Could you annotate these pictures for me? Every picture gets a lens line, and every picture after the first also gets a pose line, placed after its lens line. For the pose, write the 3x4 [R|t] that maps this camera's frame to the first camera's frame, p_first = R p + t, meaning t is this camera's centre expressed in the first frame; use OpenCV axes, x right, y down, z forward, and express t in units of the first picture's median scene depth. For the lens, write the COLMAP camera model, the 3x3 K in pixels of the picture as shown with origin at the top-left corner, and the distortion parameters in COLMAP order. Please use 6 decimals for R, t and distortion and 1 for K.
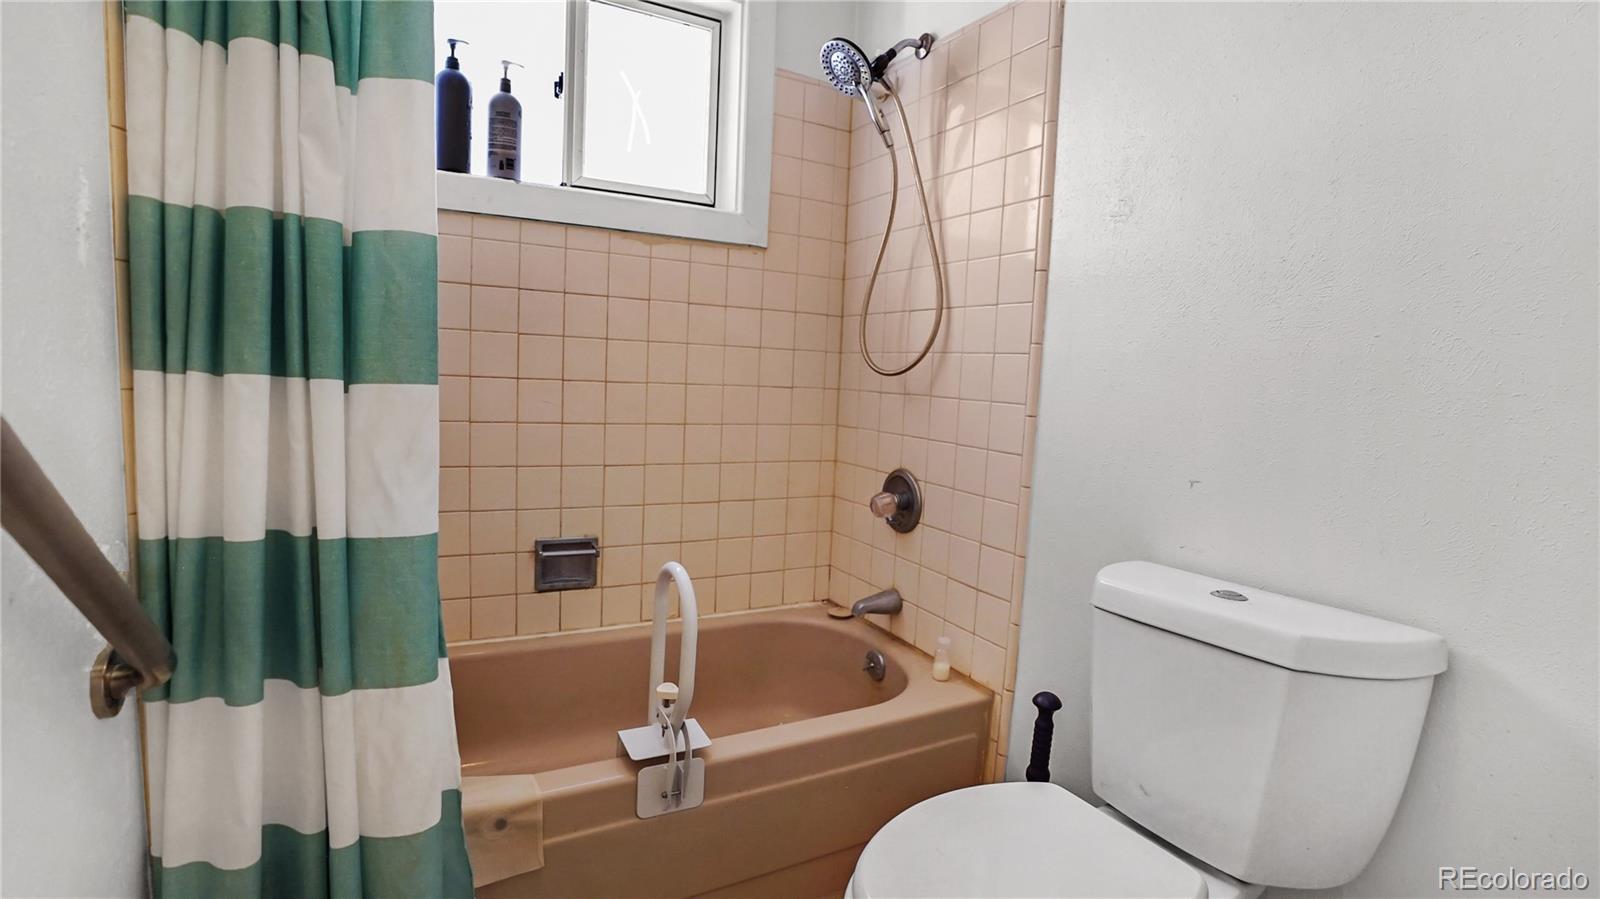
lens RADIAL K [[736.8, 0, 793.9], [0, 736.8, 448.6], [0, 0, 1]] dist [-0.074102, 0.030165]
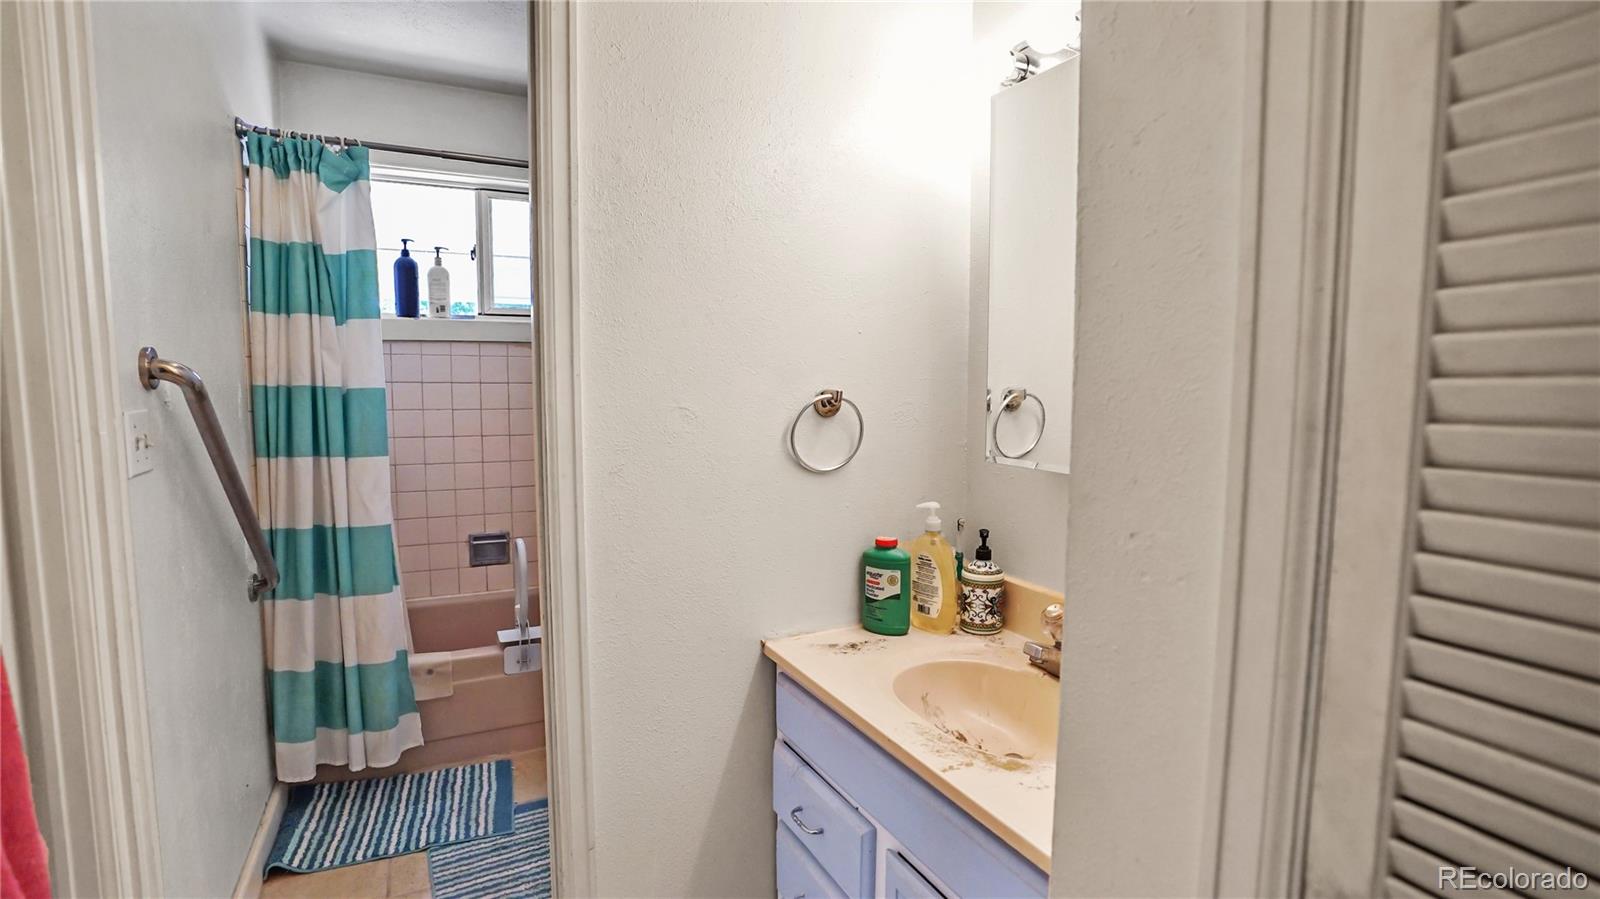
lens RADIAL K [[736.8, 0, 793.9], [0, 736.8, 448.6], [0, 0, 1]] dist [-0.074102, 0.030165]
pose [[0.999090, -0.037300, -0.020688, 0.801585], [0.037093, 0.999259, -0.010299, -0.044582], [0.021057, 0.009522, 0.999733, -1.185404]]
